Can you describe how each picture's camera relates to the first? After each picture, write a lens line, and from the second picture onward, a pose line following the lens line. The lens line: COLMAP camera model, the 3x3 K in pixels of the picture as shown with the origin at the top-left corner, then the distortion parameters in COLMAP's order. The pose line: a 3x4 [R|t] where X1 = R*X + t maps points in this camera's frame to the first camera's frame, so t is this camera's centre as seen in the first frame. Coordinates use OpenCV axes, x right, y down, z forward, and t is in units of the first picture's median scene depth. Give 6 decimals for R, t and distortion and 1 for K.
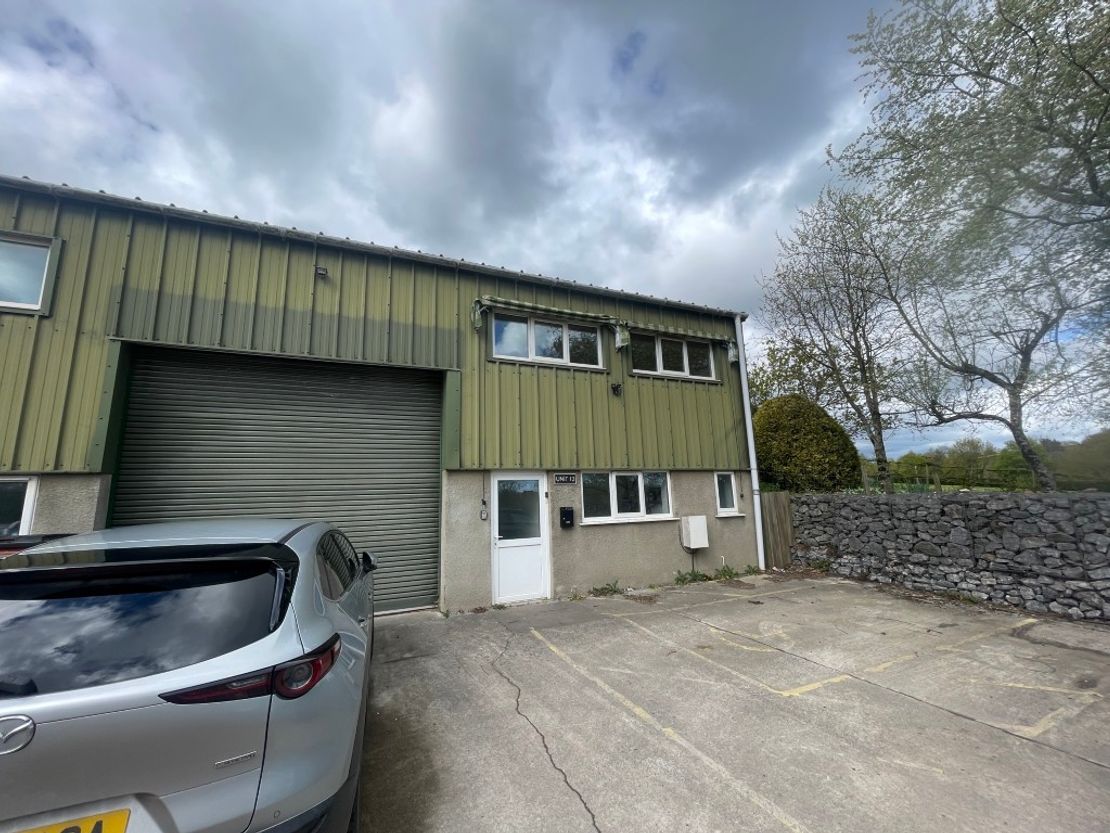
lens RADIAL K [[440.7, 0, 555.0], [0, 440.7, 416.5], [0, 0, 1]] dist [0.000209, -0.000076]
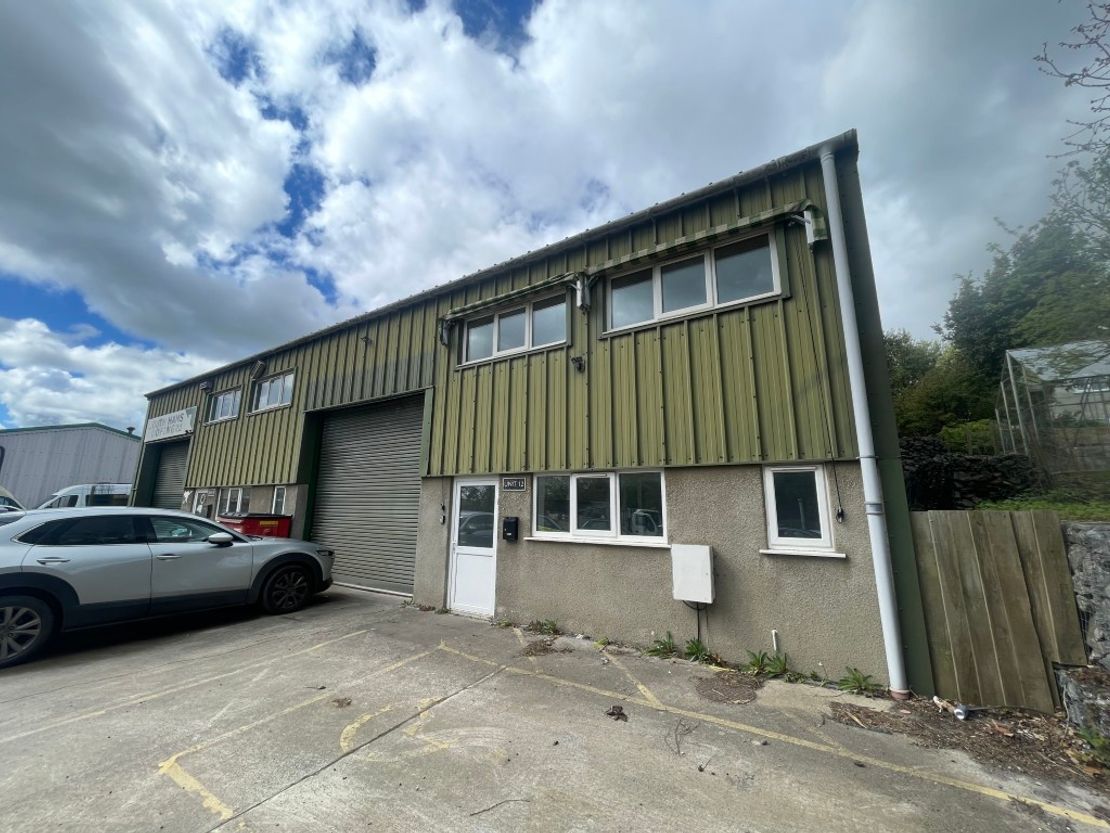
lens RADIAL K [[445.6, 0, 555.0], [0, 445.6, 416.5], [0, 0, 1]] dist [0.012445, -0.004824]
pose [[0.533718, -0.139273, -0.834115, 0.904782], [0.124402, 0.988545, -0.085458, 0.105700], [0.836462, -0.058155, 0.544930, 0.659698]]
